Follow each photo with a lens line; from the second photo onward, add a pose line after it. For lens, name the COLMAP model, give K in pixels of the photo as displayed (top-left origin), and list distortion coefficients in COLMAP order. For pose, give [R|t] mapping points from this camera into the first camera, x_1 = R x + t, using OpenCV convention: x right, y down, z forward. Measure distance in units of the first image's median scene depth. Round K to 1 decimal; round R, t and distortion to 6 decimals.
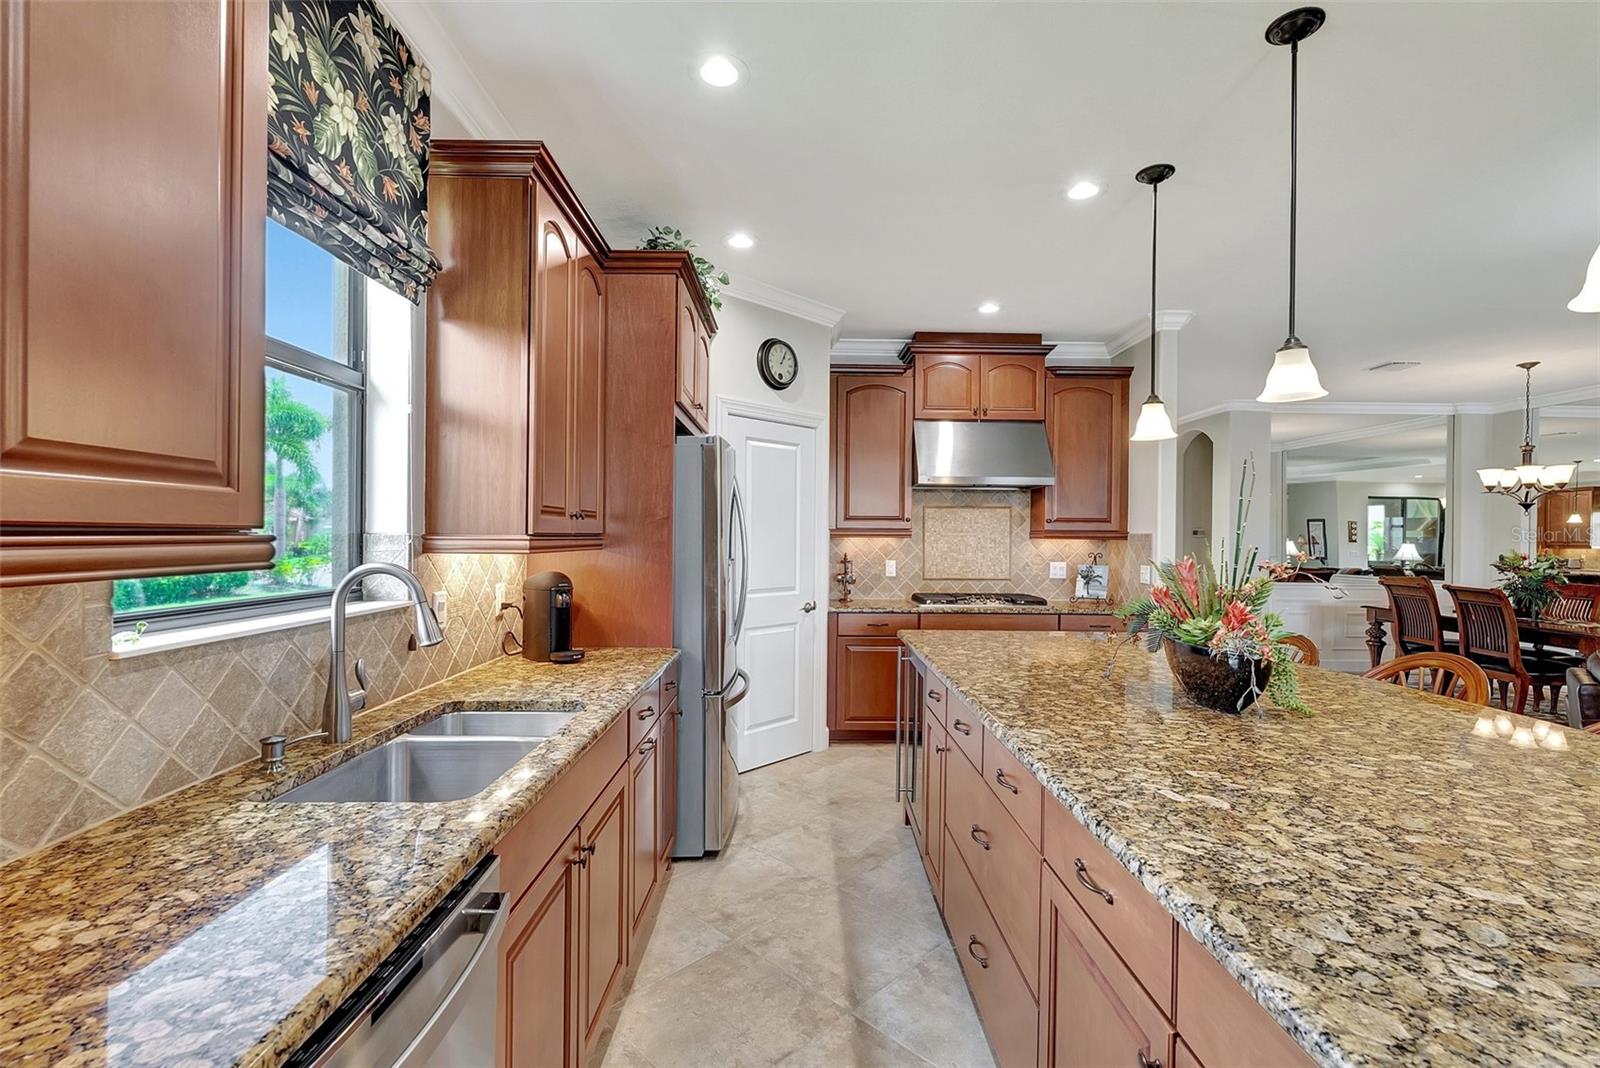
lens RADIAL K [[699.7, 0, 796.4], [0, 699.7, 538.1], [0, 0, 1]] dist [-0.011350, 0.001468]
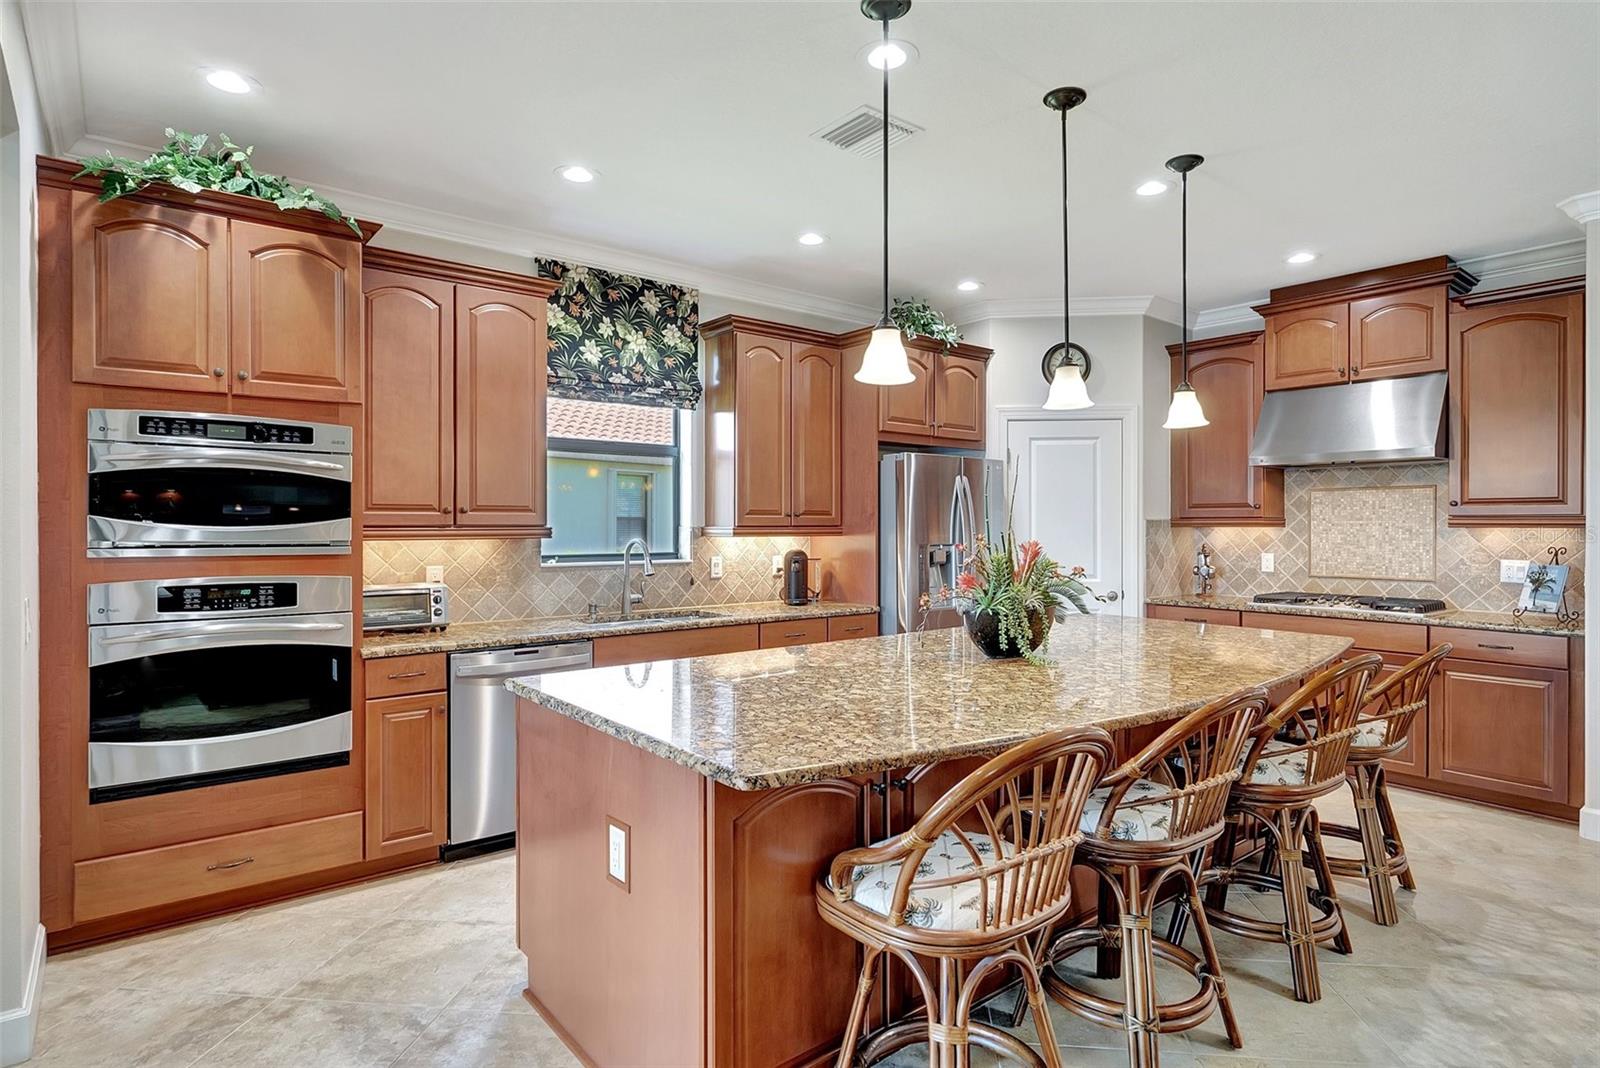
lens RADIAL K [[852.8, 0, 828.8], [0, 852.8, 530.0], [0, 0, 1]] dist [-0.005651, 0.003639]
pose [[0.634138, -0.002388, -0.773216, 0.603498], [0.001510, 0.999997, -0.001850, 0.003915], [0.773218, 0.000005, 0.634140, -0.092811]]
